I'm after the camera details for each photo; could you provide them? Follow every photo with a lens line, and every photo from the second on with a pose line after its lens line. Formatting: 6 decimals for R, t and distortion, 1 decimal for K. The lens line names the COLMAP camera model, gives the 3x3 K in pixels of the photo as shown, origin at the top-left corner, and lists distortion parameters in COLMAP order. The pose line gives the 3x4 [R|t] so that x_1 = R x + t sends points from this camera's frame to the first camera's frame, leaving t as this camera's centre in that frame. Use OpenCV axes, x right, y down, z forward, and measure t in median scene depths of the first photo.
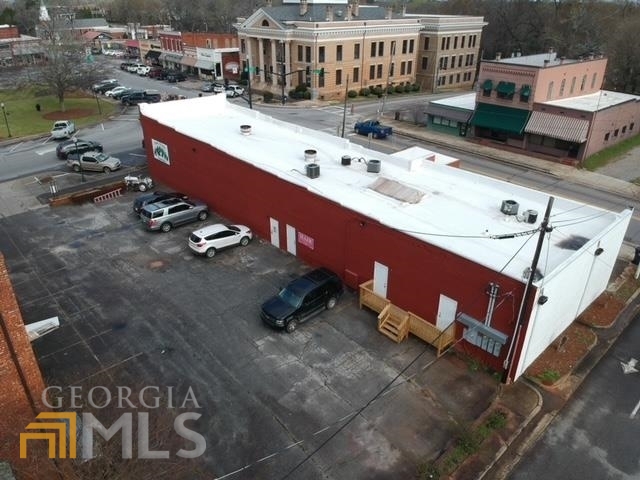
lens RADIAL K [[465.6, 0, 320.0], [0, 465.6, 240.0], [0, 0, 1]] dist [0.055888, -0.115259]
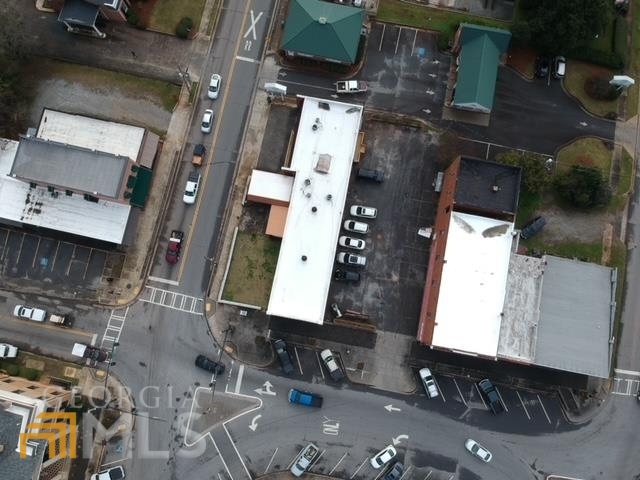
lens RADIAL K [[465.6, 0, 320.0], [0, 465.6, 240.0], [0, 0, 1]] dist [0.055888, -0.115259]
pose [[-0.594741, -0.795996, 0.112576, -0.433906], [0.383961, -0.158227, 0.909691, -2.370017], [-0.706298, 0.584256, 0.399735, 0.169499]]
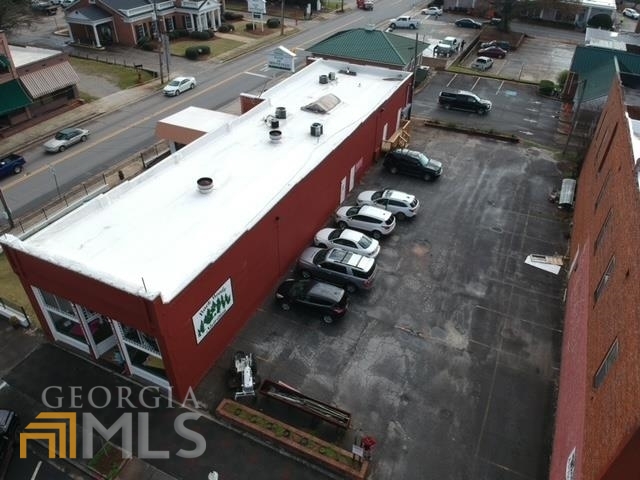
lens RADIAL K [[465.6, 0, 320.0], [0, 465.6, 240.0], [0, 0, 1]] dist [0.055888, -0.115259]
pose [[-0.376779, -0.563519, 0.735176, -0.954071], [0.415701, 0.606391, 0.677852, -0.714299], [-0.827787, 0.561013, 0.005780, 1.093507]]
